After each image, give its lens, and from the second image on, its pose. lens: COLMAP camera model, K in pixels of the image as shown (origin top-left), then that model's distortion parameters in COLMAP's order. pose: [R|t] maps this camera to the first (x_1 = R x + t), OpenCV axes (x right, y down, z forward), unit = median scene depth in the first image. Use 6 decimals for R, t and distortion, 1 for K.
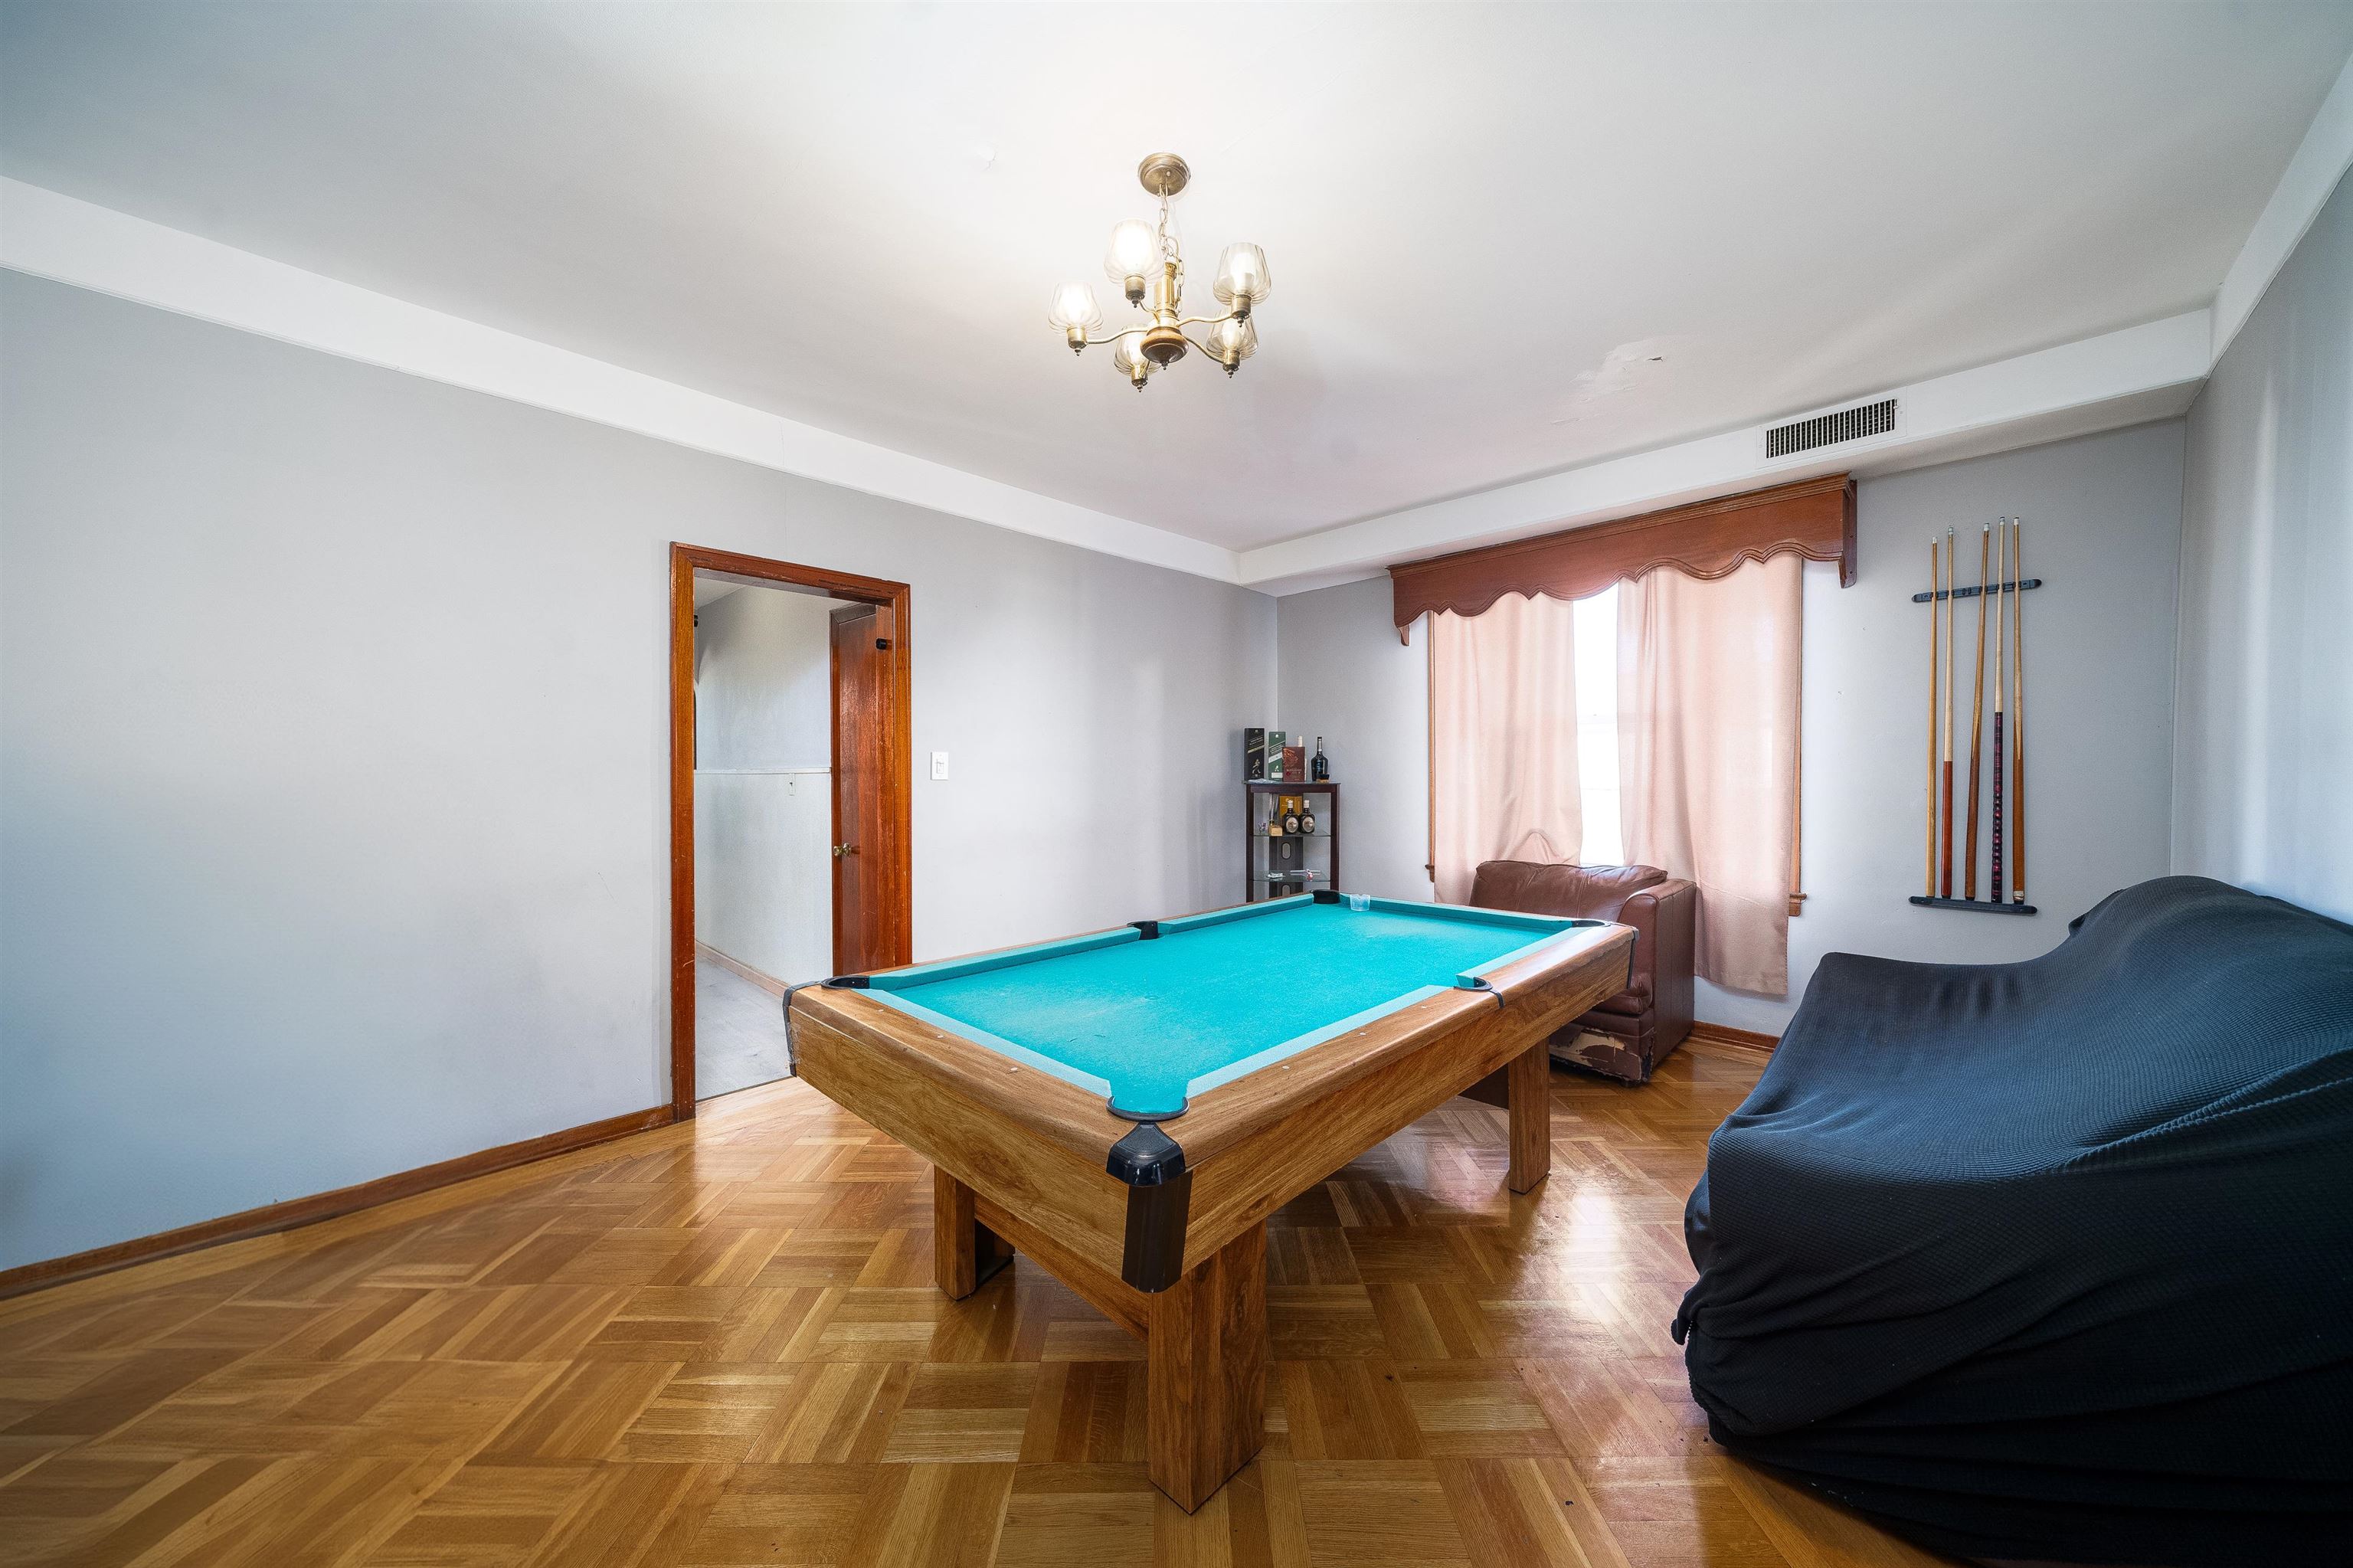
lens RADIAL K [[801.0, 0, 1181.2], [0, 801.0, 779.9], [0, 0, 1]] dist [-0.000126, -0.000003]
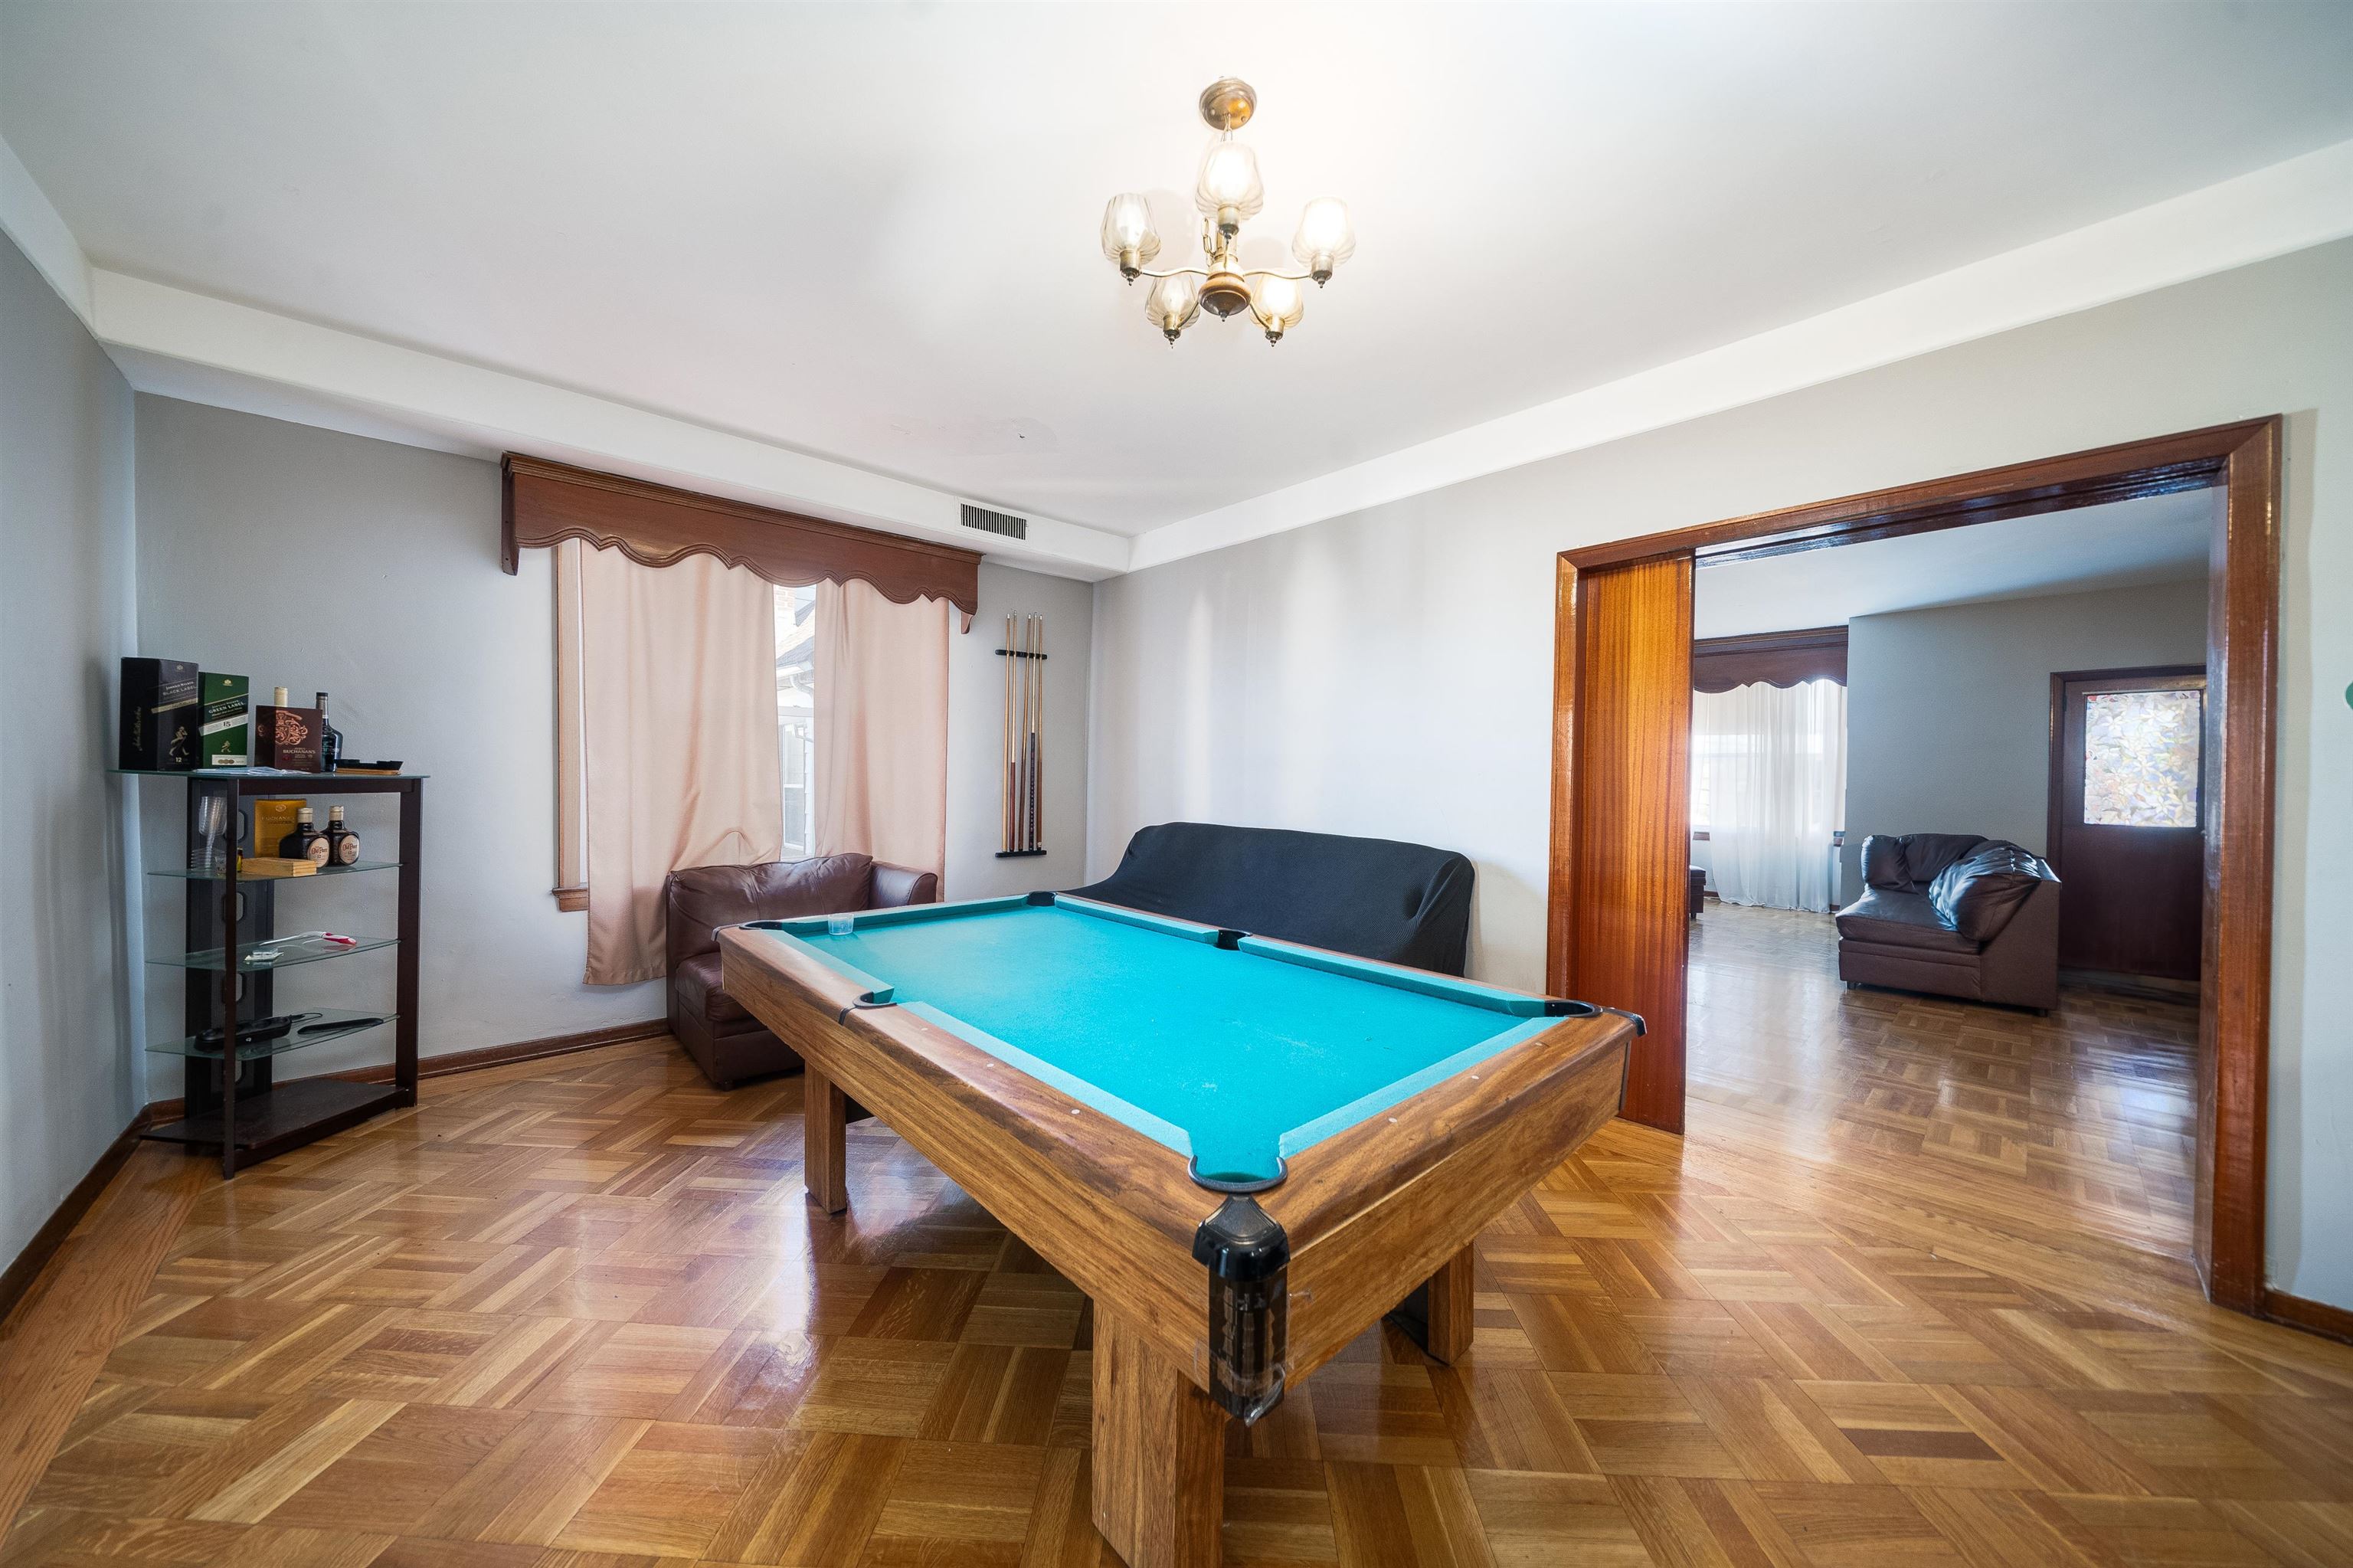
lens RADIAL K [[801.0, 0, 1181.2], [0, 801.0, 779.9], [0, 0, 1]] dist [-0.000126, -0.000003]
pose [[0.060821, -0.004797, 0.998137, -0.541543], [-0.006612, 0.999965, 0.005208, 0.000256], [-0.998127, -0.006917, 0.060787, 0.570156]]
